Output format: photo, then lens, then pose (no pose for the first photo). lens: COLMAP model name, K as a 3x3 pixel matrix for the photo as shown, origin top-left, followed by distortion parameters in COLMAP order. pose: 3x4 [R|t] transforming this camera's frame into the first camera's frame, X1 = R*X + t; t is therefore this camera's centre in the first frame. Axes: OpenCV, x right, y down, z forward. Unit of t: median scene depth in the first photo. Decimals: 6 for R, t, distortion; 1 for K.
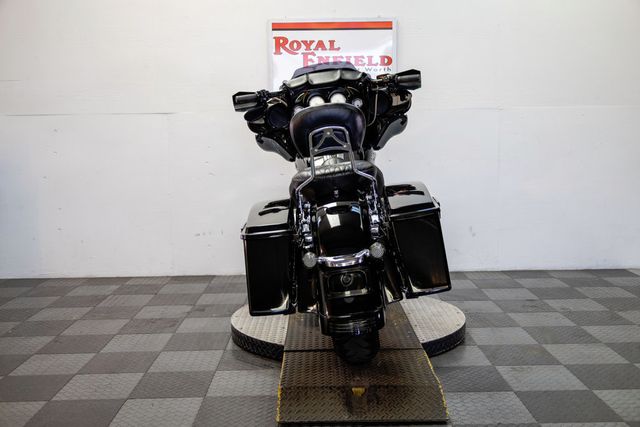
lens RADIAL K [[737.8, 0, 320.0], [0, 737.8, 213.5], [0, 0, 1]] dist [0.029415, 0.015187]
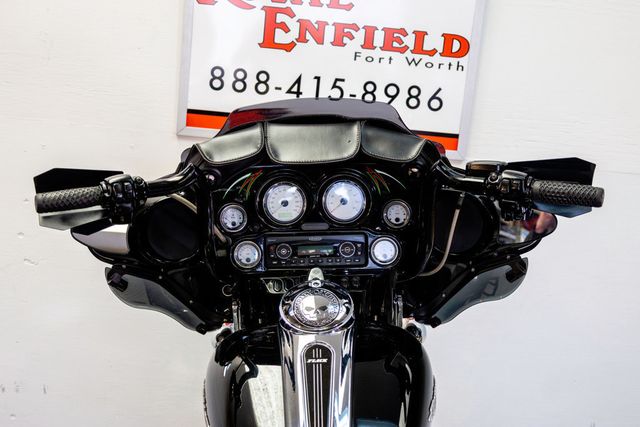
lens RADIAL K [[931.1, 0, 320.0], [0, 931.1, 213.5], [0, 0, 1]] dist [0.058710, 0.060927]
pose [[0.993720, 0.098516, 0.053056, -0.010539], [-0.103544, 0.989352, 0.102277, -0.191063], [-0.042415, -0.107128, 0.993340, 0.547151]]
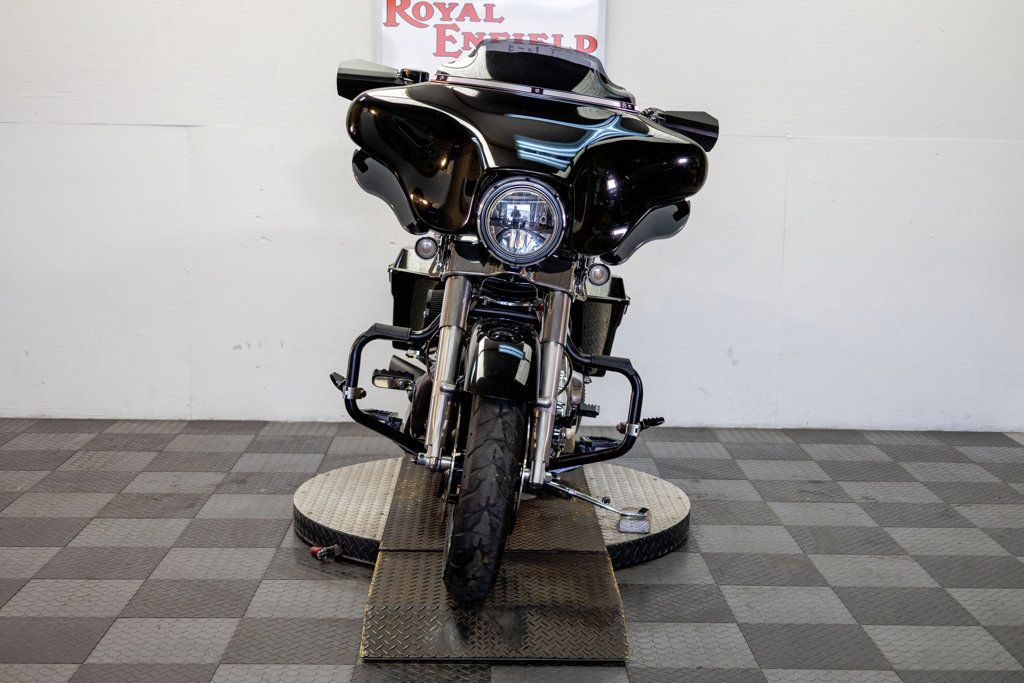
lens RADIAL K [[1592.2, 0, 512.0], [0, 1592.2, 341.5], [0, 0, 1]] dist [0.067711, -0.021502]
pose [[0.999497, 0.030988, 0.006803, 0.039405], [-0.031192, 0.998992, 0.032284, -0.025401], [-0.005796, -0.032480, 0.999456, -0.244525]]
